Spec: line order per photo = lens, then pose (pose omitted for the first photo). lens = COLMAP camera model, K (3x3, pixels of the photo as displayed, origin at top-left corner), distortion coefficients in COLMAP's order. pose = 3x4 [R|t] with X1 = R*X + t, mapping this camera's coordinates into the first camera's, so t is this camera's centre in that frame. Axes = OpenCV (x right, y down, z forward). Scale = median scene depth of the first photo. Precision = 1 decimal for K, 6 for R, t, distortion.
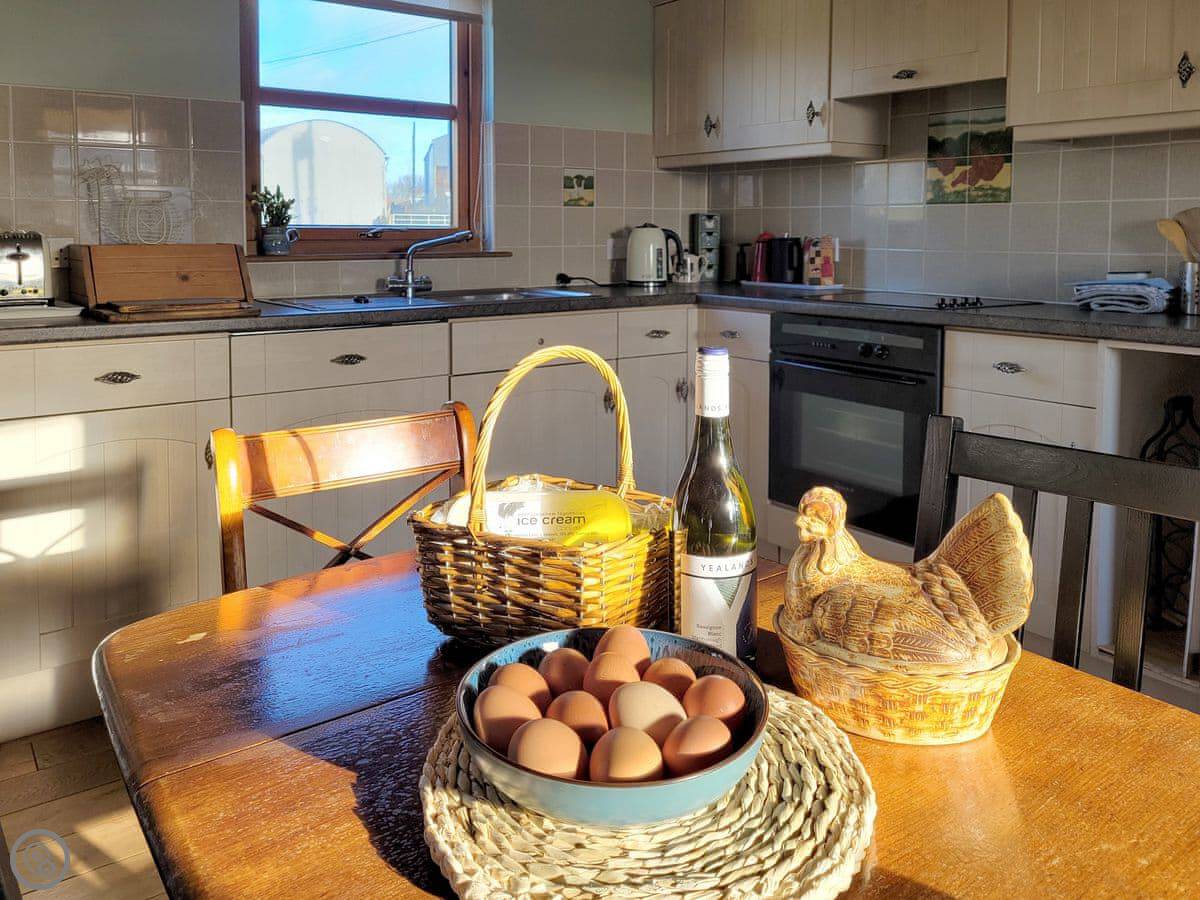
lens RADIAL K [[958.4, 0, 605.4], [0, 958.4, 283.6], [0, 0, 1]] dist [0.028371, 0.000304]
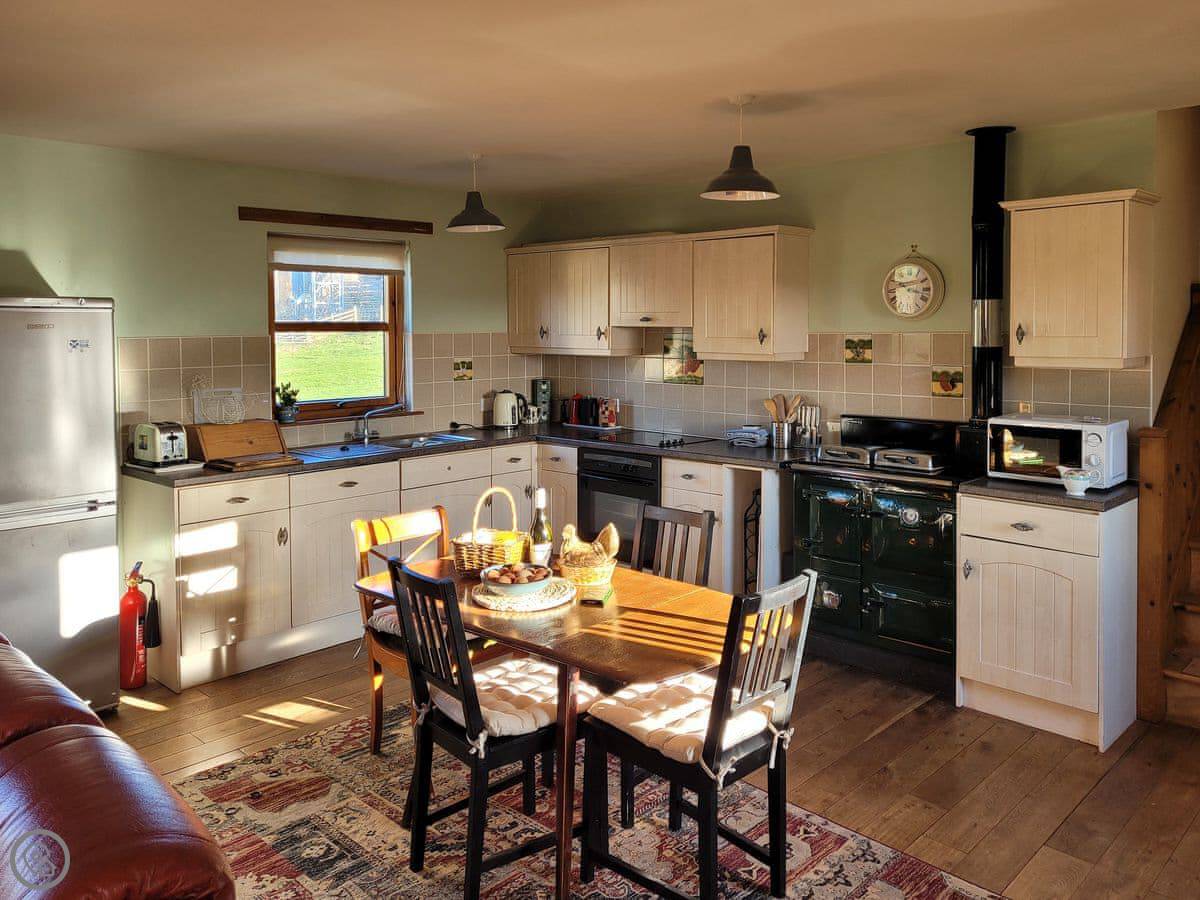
lens RADIAL K [[923.8, 0, 606.7], [0, 923.8, 371.8], [0, 0, 1]] dist [0.087738, 0.002983]
pose [[0.985539, -0.015360, 0.168750, -0.061295], [0.016396, 0.999854, -0.004744, -0.096847], [-0.168653, 0.007442, 0.985647, -0.684149]]
